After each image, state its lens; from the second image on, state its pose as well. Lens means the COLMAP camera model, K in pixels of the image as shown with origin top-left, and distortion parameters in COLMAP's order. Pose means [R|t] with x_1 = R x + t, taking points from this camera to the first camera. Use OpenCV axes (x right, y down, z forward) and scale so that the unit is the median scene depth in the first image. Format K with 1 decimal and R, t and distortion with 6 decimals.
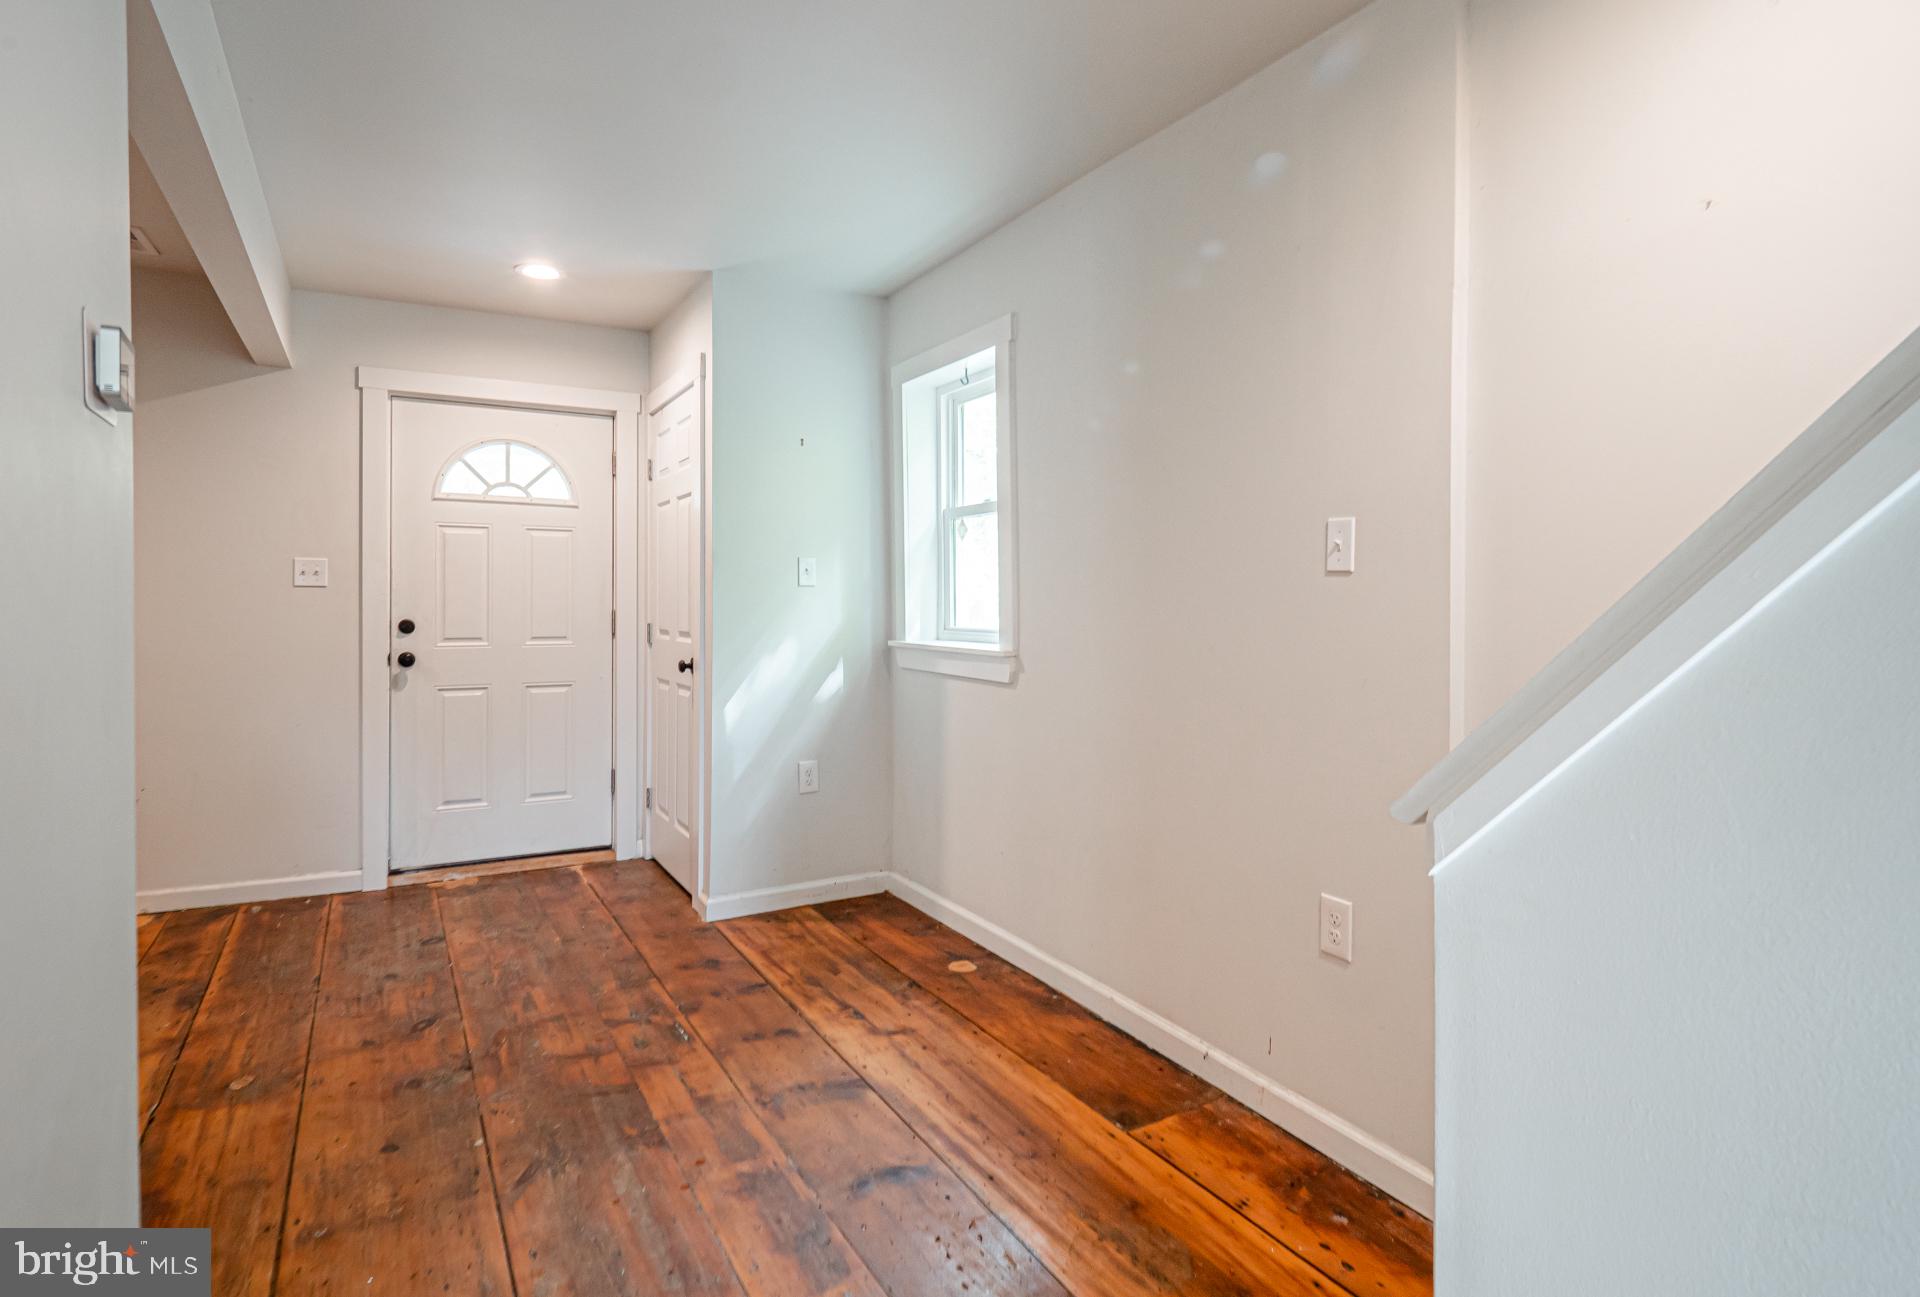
lens RADIAL K [[1016.2, 0, 958.0], [0, 1016.2, 604.5], [0, 0, 1]] dist [-0.000647, 0.000023]
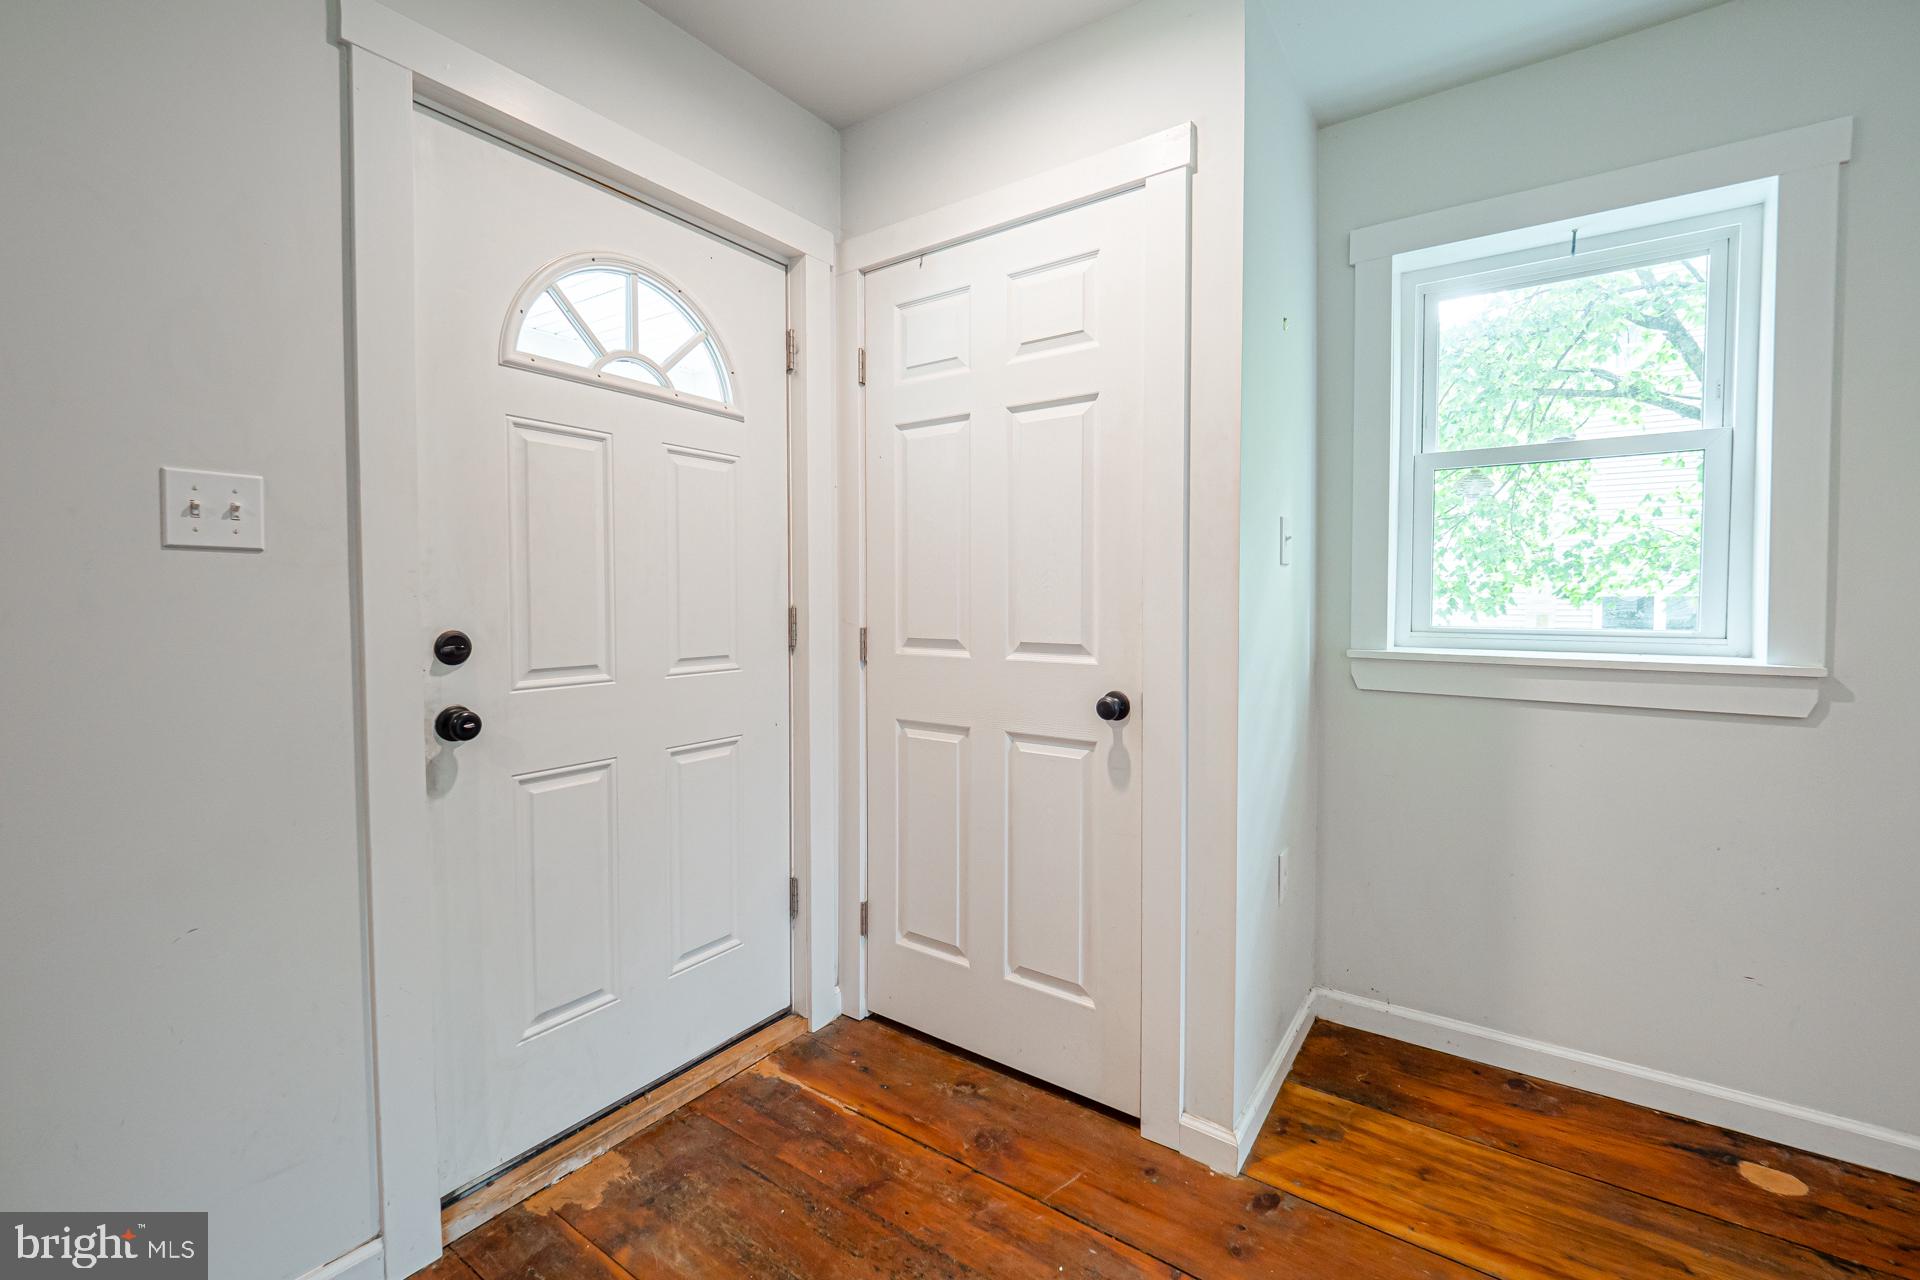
lens RADIAL K [[818.6, 0, 957.8], [0, 818.6, 624.0], [0, 0, 1]] dist [-0.004951, -0.000698]
pose [[0.906236, -0.017450, 0.422412, -0.517654], [0.003158, 0.999399, 0.034512, -0.000029], [-0.422761, -0.029942, 0.905747, 0.618822]]
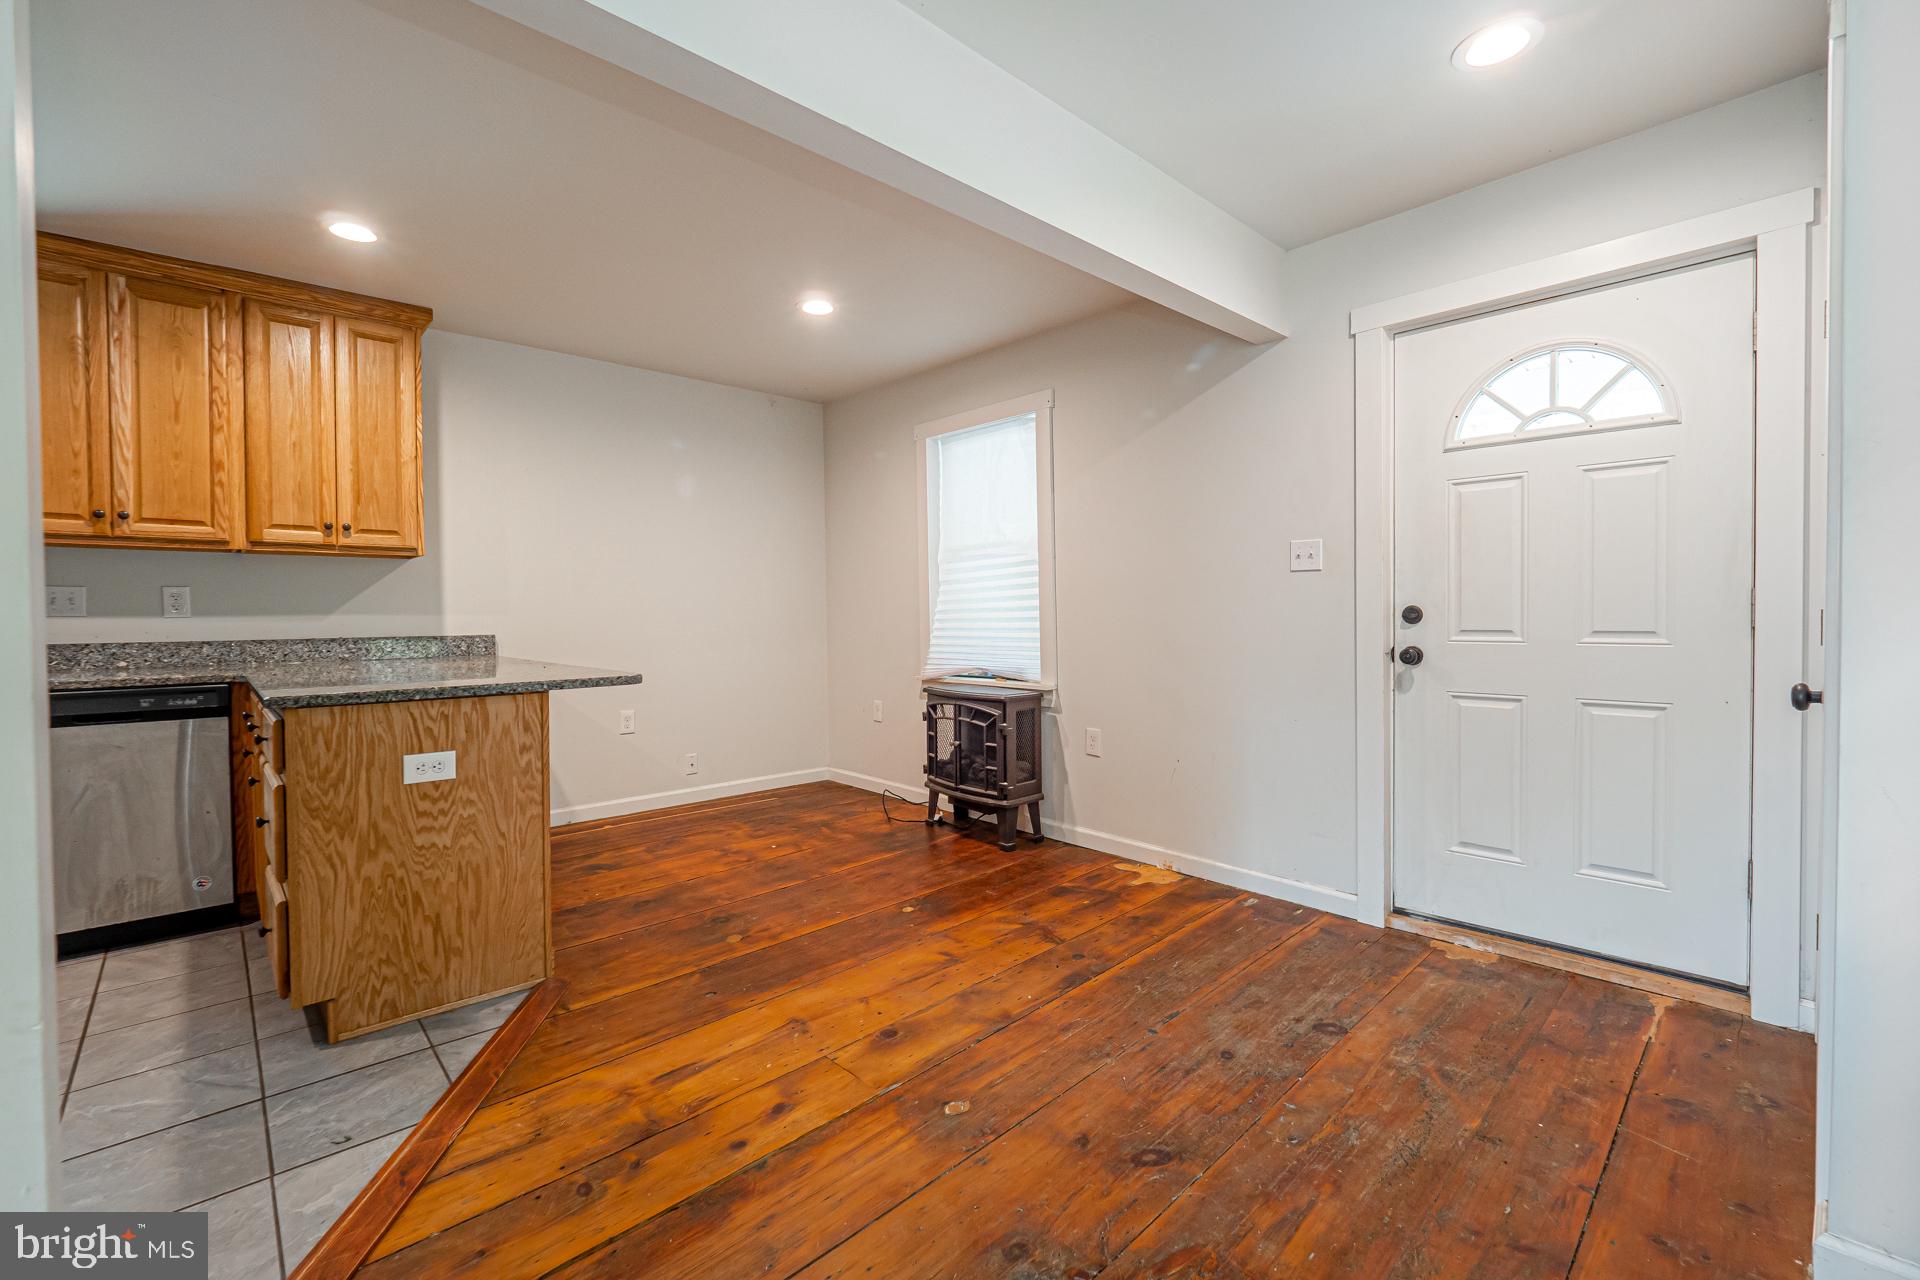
lens RADIAL K [[812.1, 0, 954.0], [0, 812.1, 632.3], [0, 0, 1]] dist [-0.001222, -0.005250]
pose [[0.243086, 0.018628, -0.969826, -0.004882], [0.012263, 0.999677, 0.022275, 0.017498], [0.969927, -0.017308, 0.242779, 0.512222]]
